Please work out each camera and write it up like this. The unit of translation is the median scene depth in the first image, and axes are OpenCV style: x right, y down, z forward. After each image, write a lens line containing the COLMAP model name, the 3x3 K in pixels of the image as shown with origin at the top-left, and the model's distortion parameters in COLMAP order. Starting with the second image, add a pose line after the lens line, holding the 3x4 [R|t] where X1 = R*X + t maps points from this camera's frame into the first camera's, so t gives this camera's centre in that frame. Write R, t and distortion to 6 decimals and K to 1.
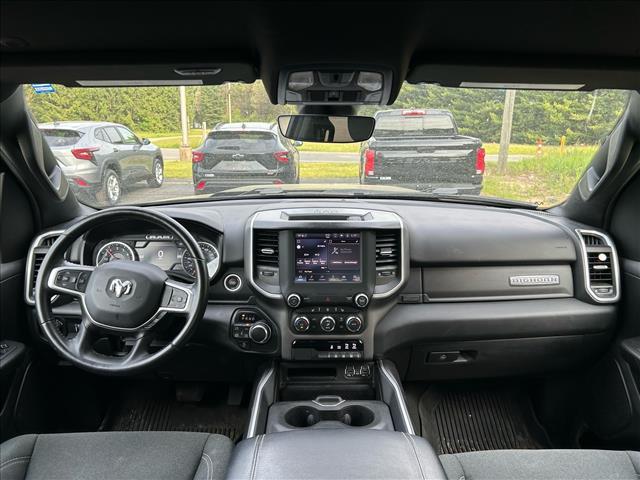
lens RADIAL K [[477.5, 0, 318.8], [0, 477.5, 246.7], [0, 0, 1]] dist [0.019507, -0.035029]
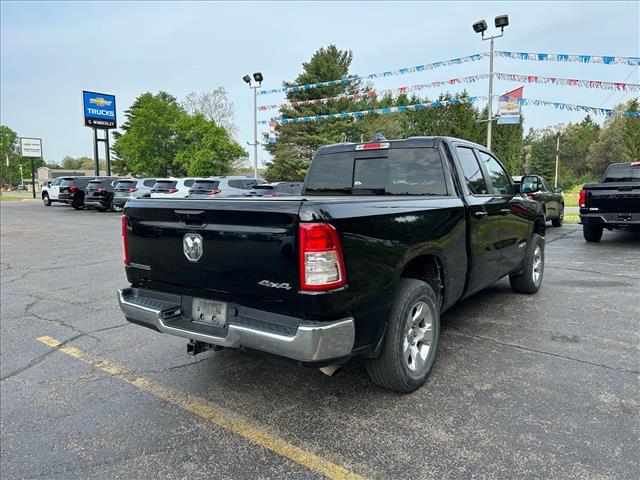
lens RADIAL K [[477.5, 0, 318.2], [0, 477.5, 240.5], [0, 0, 1]] dist [0.019507, -0.035029]
pose [[0.791556, 0.053495, -0.608751, 2.013202], [-0.138320, 0.985991, -0.093212, 1.107444], [0.595236, 0.157985, 0.787867, -3.436267]]
